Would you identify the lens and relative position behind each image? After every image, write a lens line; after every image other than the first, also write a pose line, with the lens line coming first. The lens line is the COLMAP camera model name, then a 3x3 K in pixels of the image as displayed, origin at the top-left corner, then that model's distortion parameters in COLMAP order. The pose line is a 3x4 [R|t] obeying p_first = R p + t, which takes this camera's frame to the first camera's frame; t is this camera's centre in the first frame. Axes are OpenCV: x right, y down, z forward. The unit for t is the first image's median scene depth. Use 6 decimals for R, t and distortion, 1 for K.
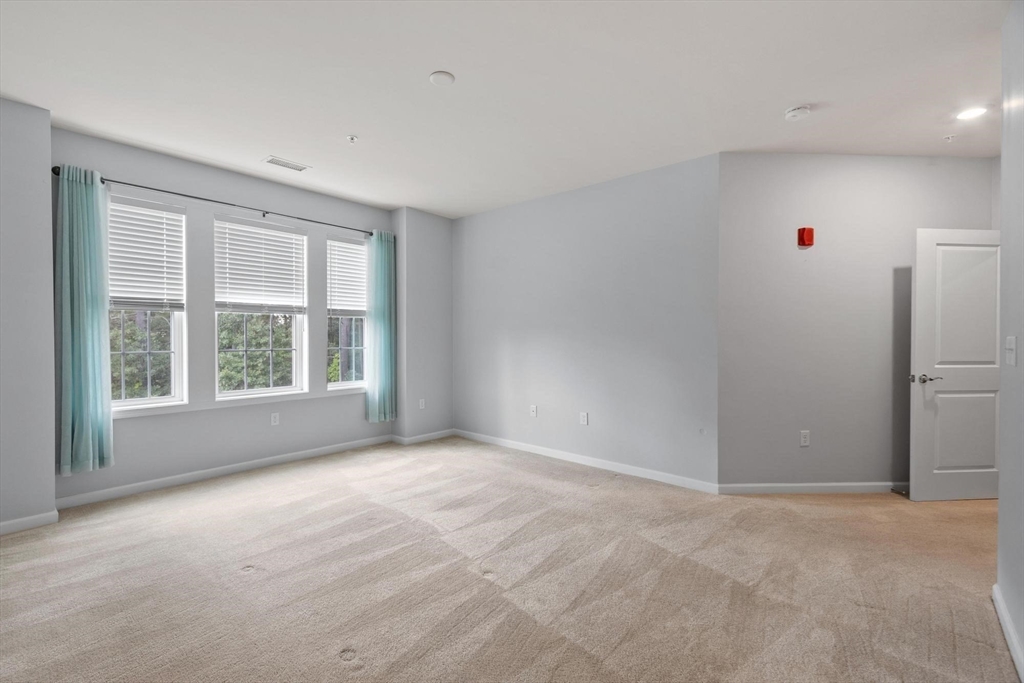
lens RADIAL K [[444.4, 0, 492.3], [0, 444.4, 351.1], [0, 0, 1]] dist [0.003750, 0.000350]
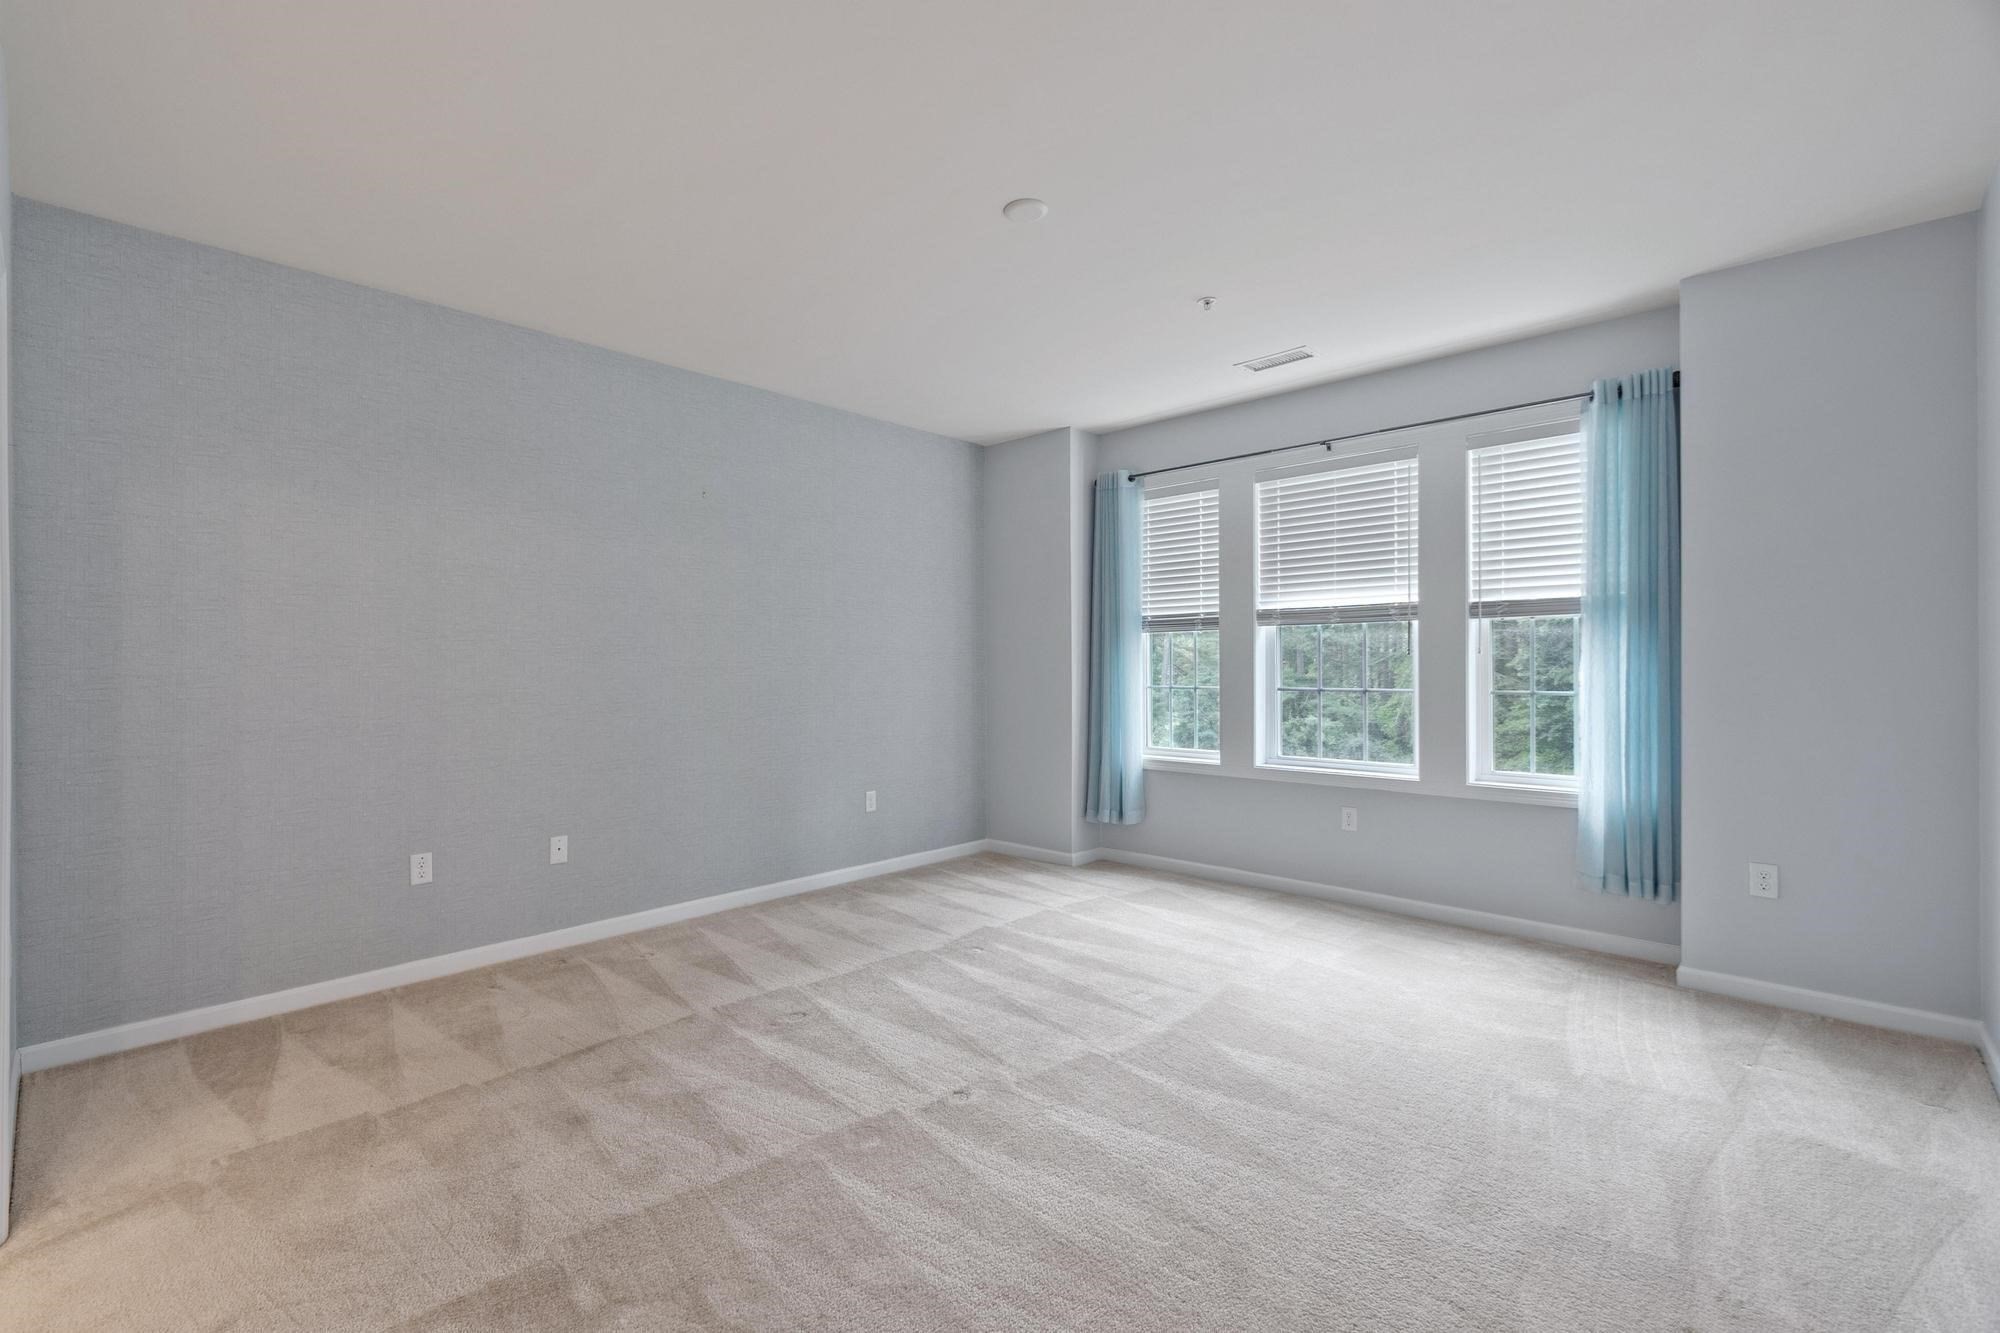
lens RADIAL K [[873.7, 0, 991.1], [0, 873.7, 670.5], [0, 0, 1]] dist [0.009661, -0.002482]
pose [[-0.019744, 0.011205, -0.999742, 0.548382], [-0.022980, 0.999668, 0.011658, -0.027251], [0.999541, 0.023204, -0.019480, 0.559187]]
